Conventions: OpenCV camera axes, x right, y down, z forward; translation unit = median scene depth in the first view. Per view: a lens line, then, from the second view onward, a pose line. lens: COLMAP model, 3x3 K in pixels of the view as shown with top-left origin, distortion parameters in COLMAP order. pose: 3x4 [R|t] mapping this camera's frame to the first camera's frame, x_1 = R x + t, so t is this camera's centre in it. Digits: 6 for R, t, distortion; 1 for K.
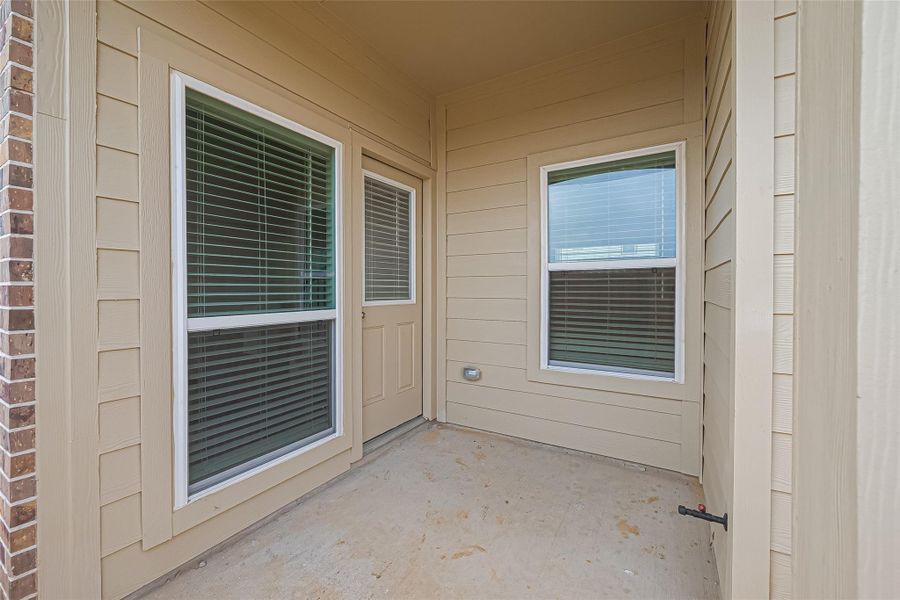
lens RADIAL K [[362.8, 0, 454.1], [0, 362.8, 299.9], [0, 0, 1]] dist [-0.000001, -0.000085]
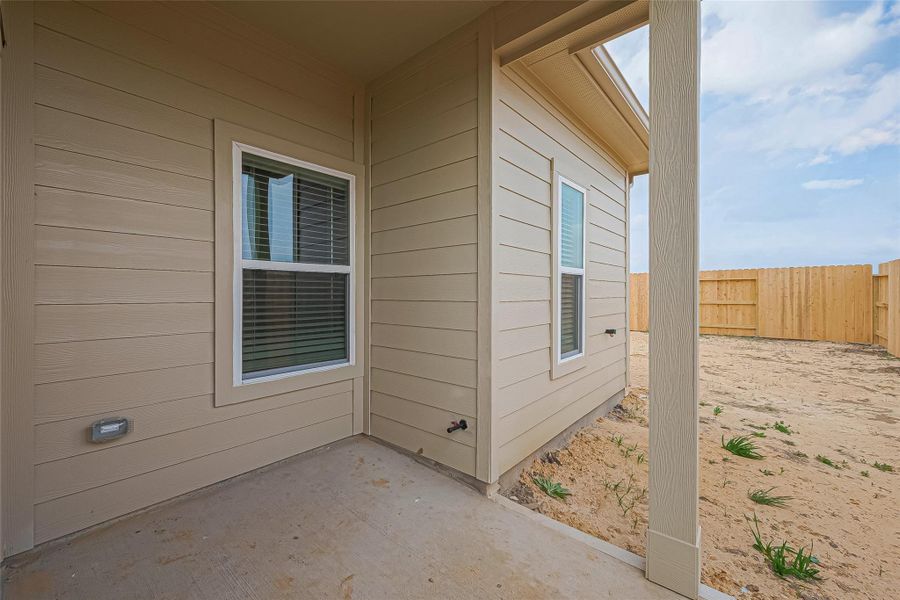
lens RADIAL K [[362.8, 0, 454.1], [0, 362.8, 299.9], [0, 0, 1]] dist [-0.000001, -0.000085]
pose [[0.169358, -0.014952, 0.985441, -0.520388], [0.023466, 0.999663, 0.011135, -0.004230], [-0.985275, 0.021238, 0.169652, 0.395136]]
